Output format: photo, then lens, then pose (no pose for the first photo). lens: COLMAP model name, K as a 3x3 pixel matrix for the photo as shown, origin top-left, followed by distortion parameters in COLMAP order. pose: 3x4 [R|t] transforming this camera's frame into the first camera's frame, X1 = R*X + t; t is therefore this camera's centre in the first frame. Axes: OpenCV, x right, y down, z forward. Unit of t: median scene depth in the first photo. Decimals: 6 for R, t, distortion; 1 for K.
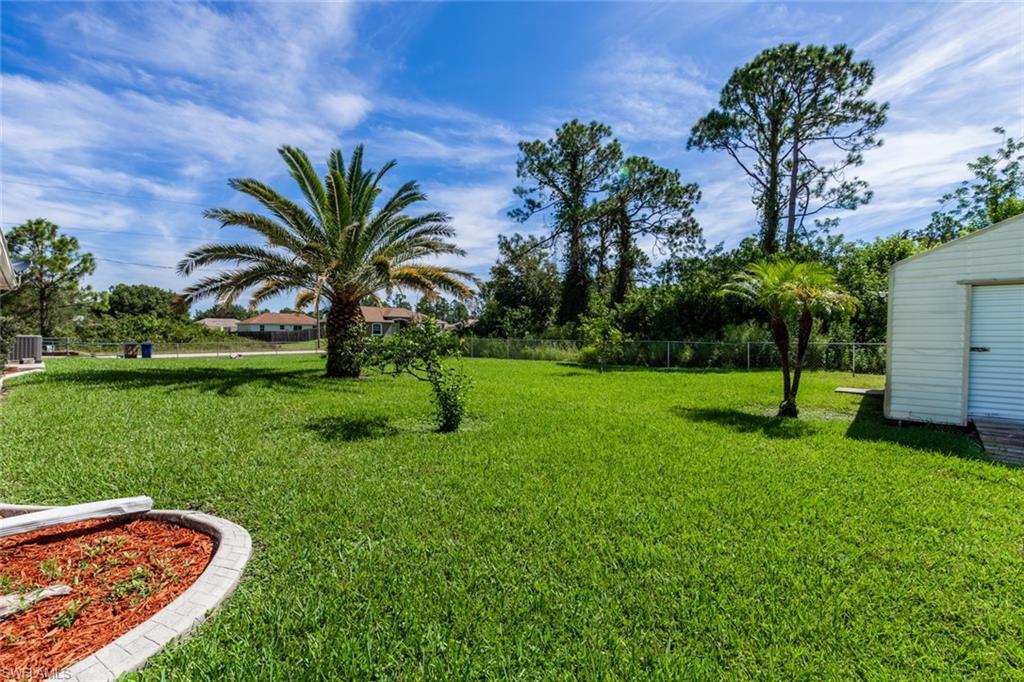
lens RADIAL K [[457.0, 0, 511.3], [0, 457.0, 342.8], [0, 0, 1]] dist [0.002748, -0.000800]
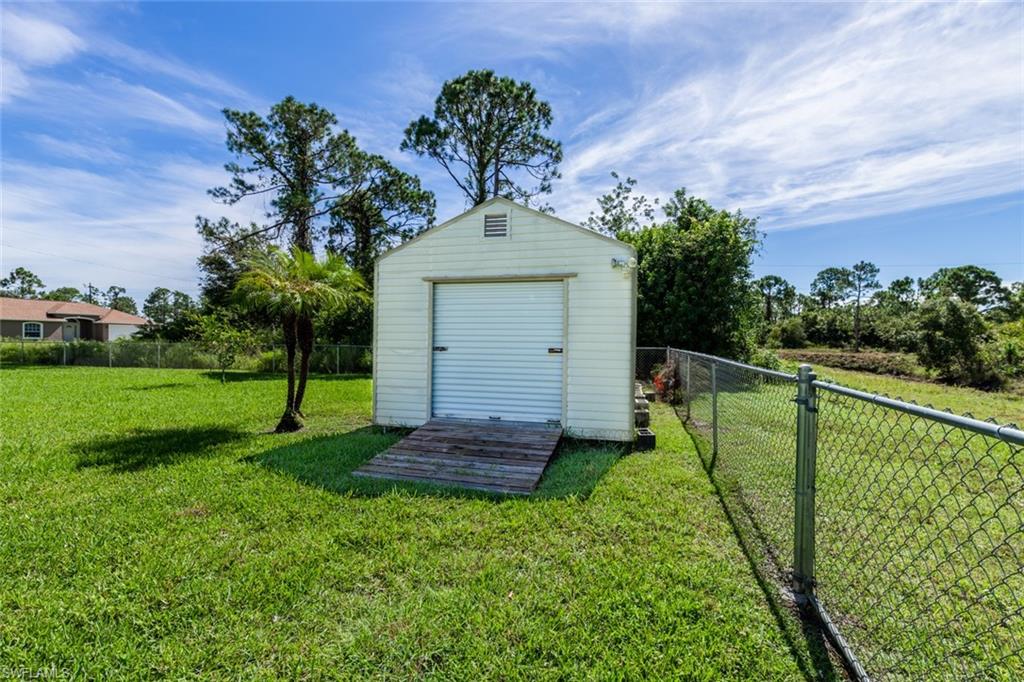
lens RADIAL K [[457.0, 0, 528.4], [0, 457.0, 340.0], [0, 0, 1]] dist [0.002748, -0.000800]
pose [[0.887202, 0.008470, 0.461304, 0.139636], [0.001440, 0.999776, -0.021126, 0.003118], [-0.461379, 0.019407, 0.886991, 0.009408]]
